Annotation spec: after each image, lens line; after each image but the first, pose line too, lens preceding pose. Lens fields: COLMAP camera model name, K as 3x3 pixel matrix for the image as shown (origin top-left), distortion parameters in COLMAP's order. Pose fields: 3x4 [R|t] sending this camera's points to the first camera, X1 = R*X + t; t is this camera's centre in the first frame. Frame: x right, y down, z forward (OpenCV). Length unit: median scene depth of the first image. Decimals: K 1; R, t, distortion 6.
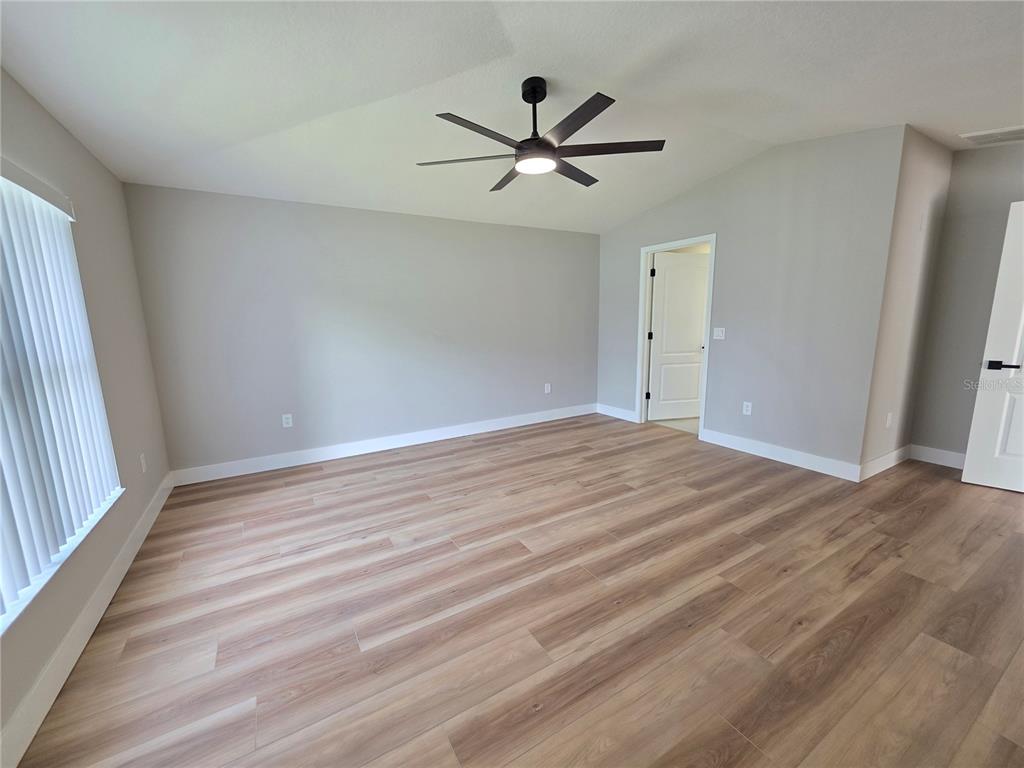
lens RADIAL K [[414.9, 0, 512.0], [0, 414.9, 384.0], [0, 0, 1]] dist [0.001513, 0.000491]
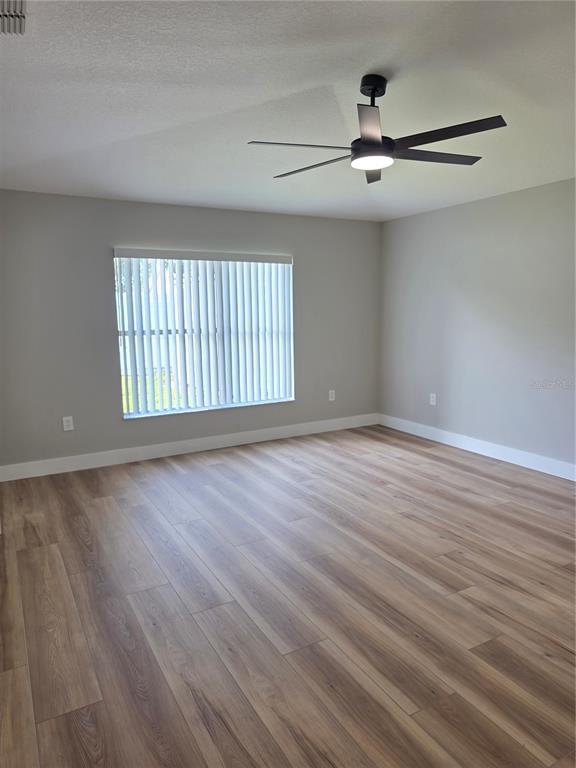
lens RADIAL K [[529.1, 0, 285.0], [0, 529.1, 383.2], [0, 0, 1]] dist [0.082713, -0.077372]
pose [[-0.037196, 0.159273, -0.986534, 1.076660], [-0.145039, 0.975903, 0.163025, -0.160443], [0.988726, 0.149150, -0.013199, 0.700924]]
